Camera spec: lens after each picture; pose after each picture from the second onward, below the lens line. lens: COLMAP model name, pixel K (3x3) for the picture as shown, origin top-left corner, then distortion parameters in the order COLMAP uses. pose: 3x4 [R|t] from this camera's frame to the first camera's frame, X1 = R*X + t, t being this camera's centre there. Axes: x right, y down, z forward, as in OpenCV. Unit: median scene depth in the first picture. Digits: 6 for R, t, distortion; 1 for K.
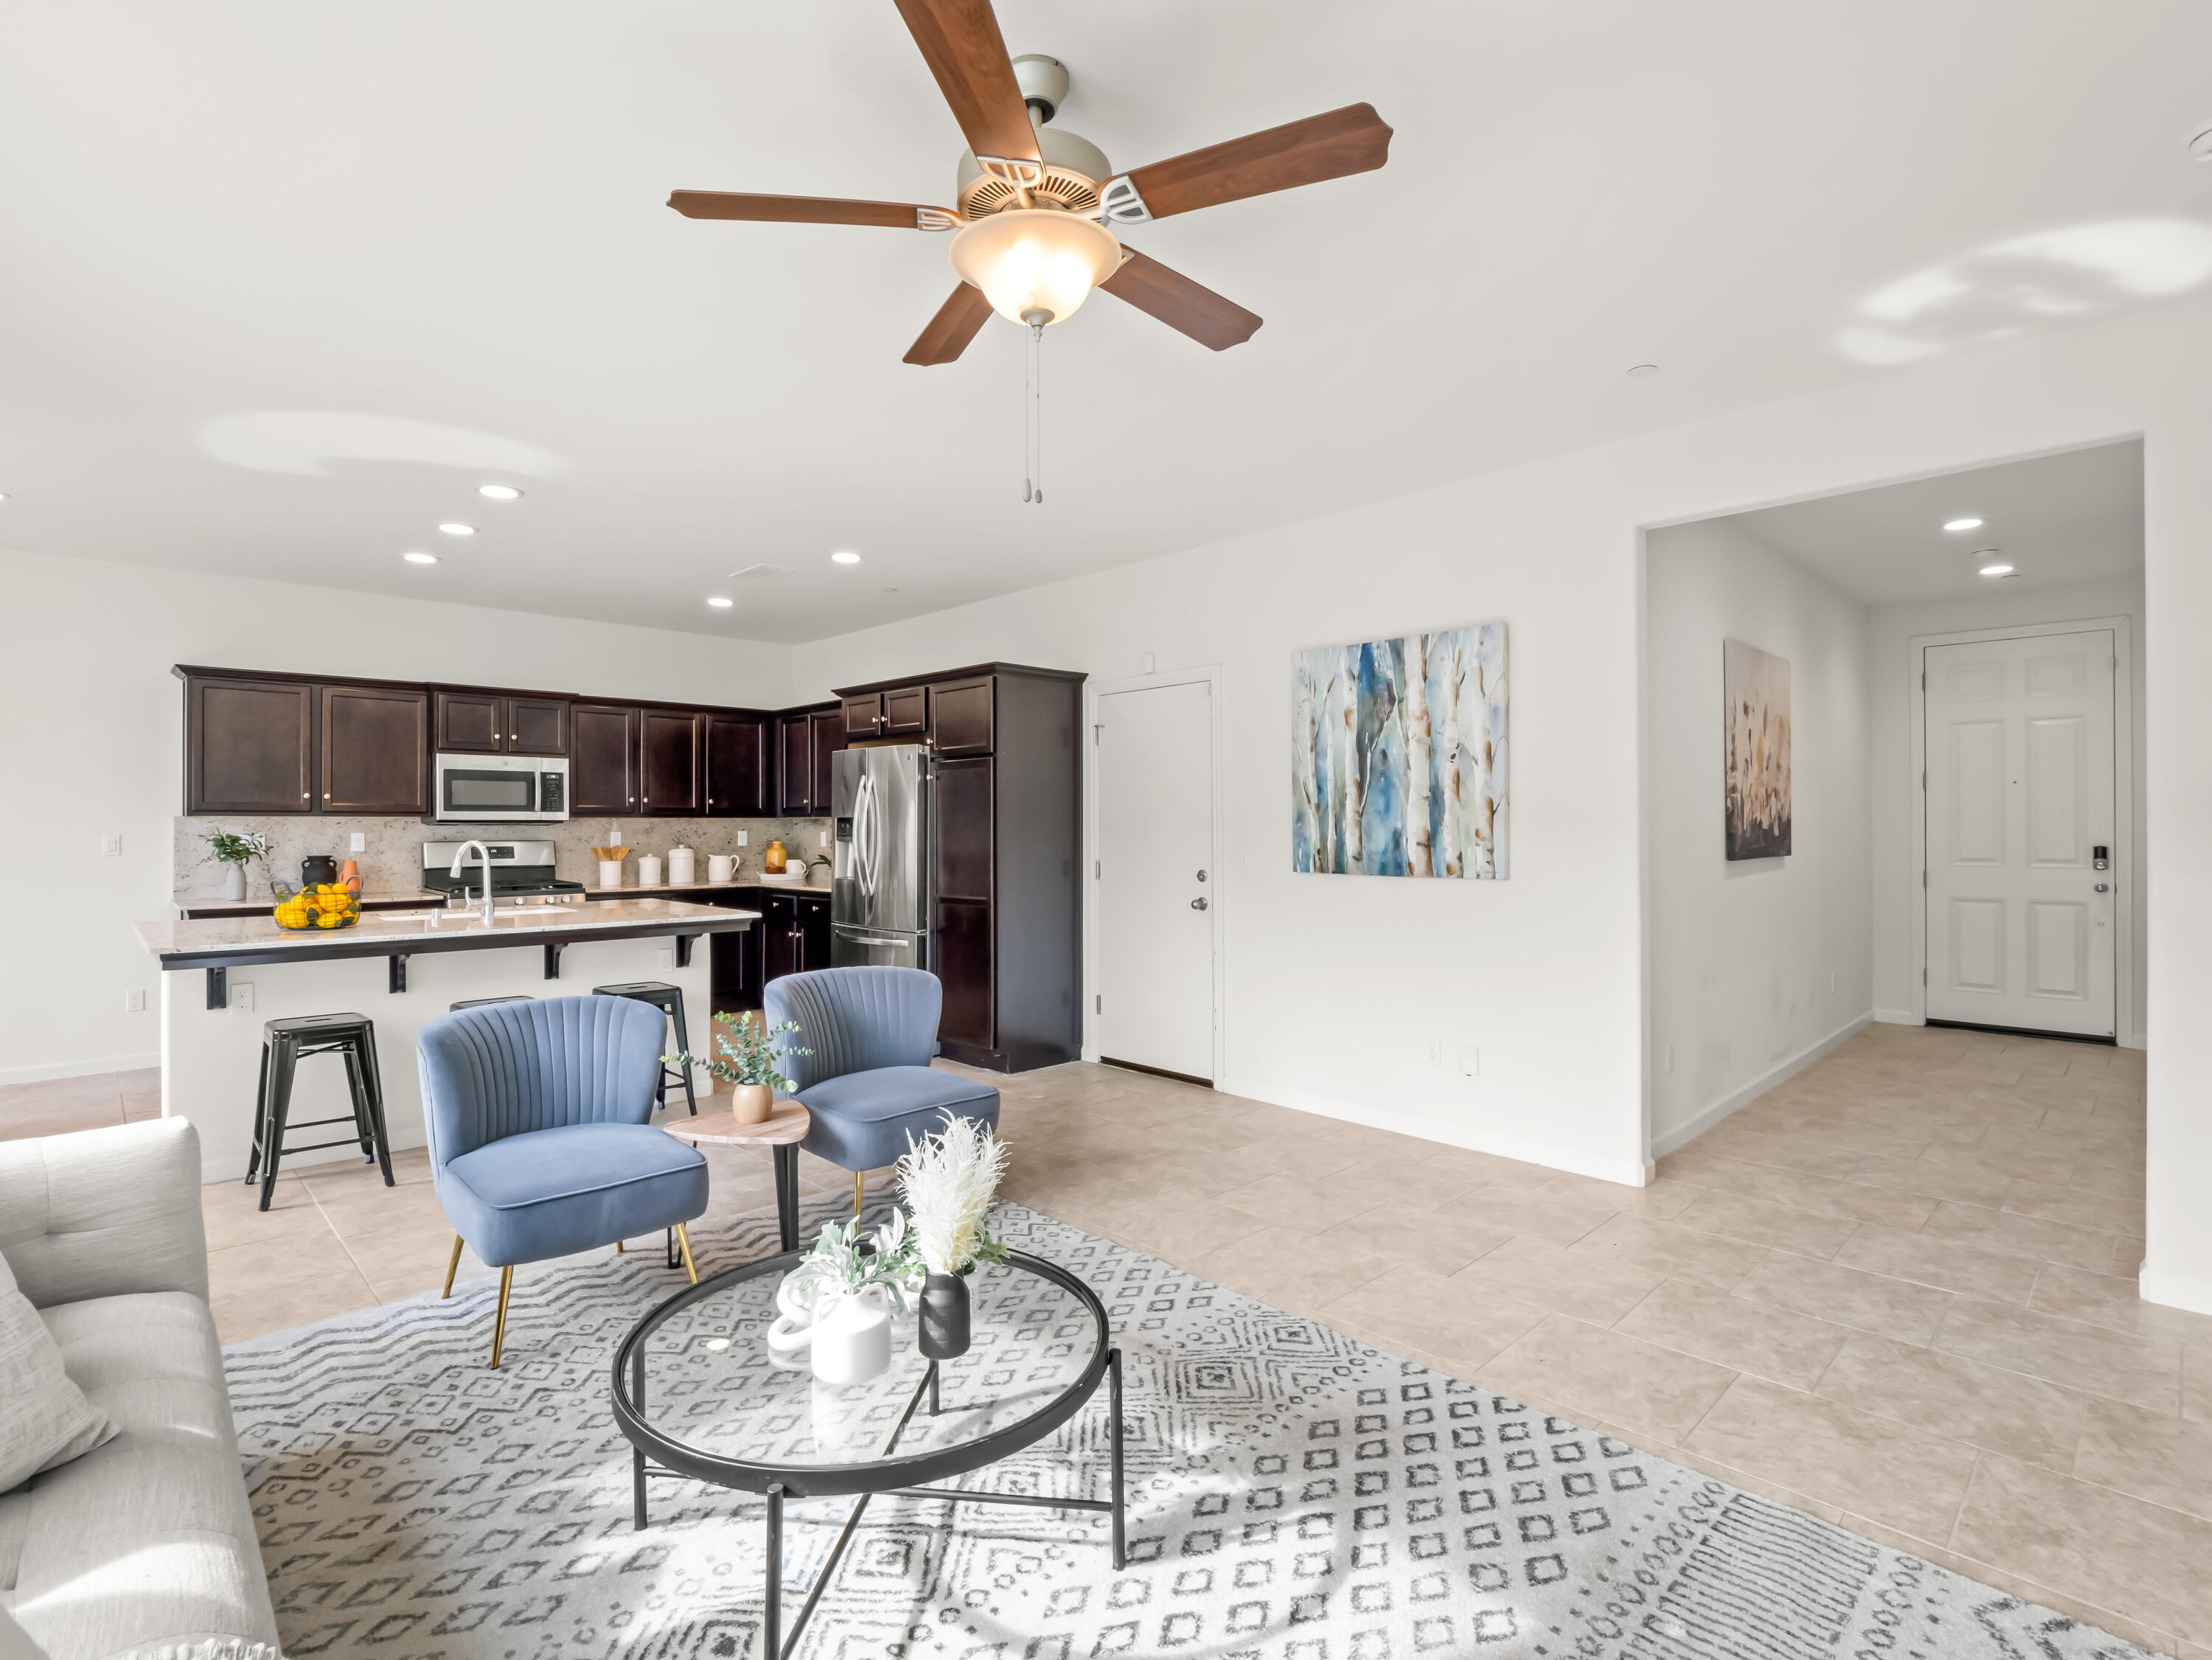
lens RADIAL K [[1081.5, 0, 1107.1], [0, 1081.5, 818.7], [0, 0, 1]] dist [-0.011044, -0.004026]
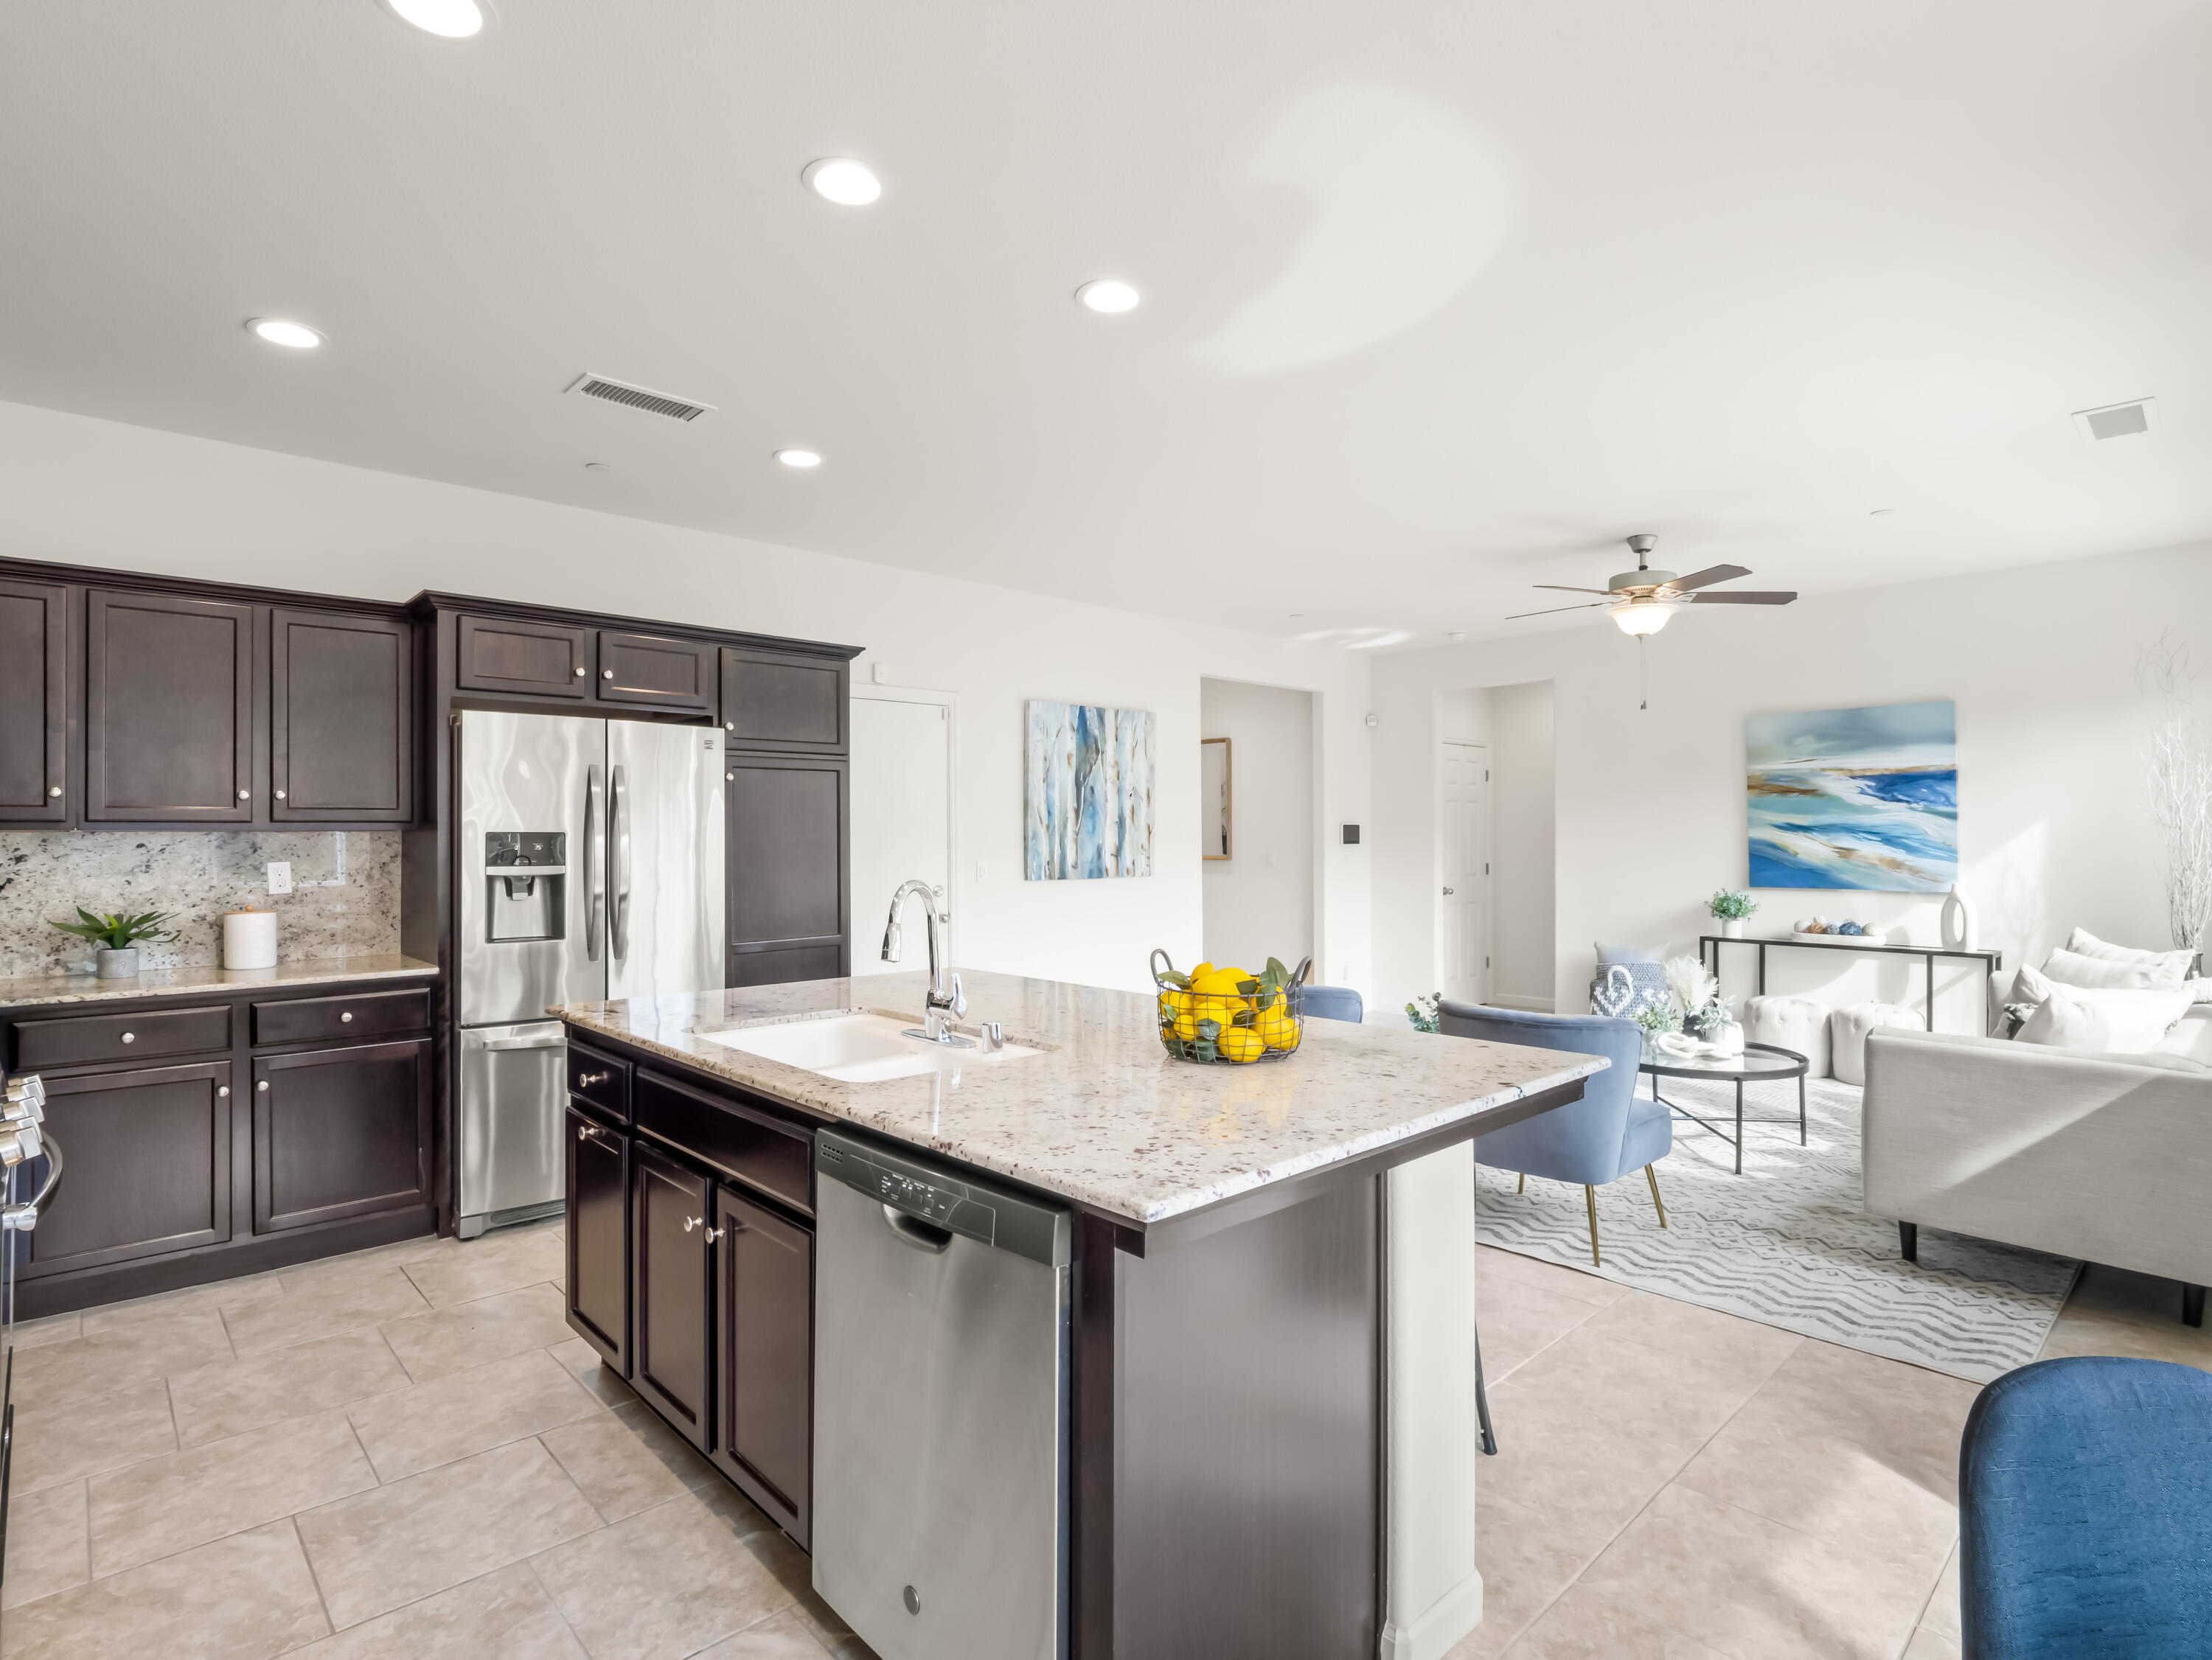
lens RADIAL K [[1116.0, 0, 1101.4], [0, 1116.0, 825.3], [0, 0, 1]] dist [-0.014412, 0.002846]
pose [[0.013171, 0.011686, 0.999845, -1.142326], [-0.003461, 0.999926, -0.011642, 0.001505], [-0.999907, -0.003307, 0.013211, 0.961183]]
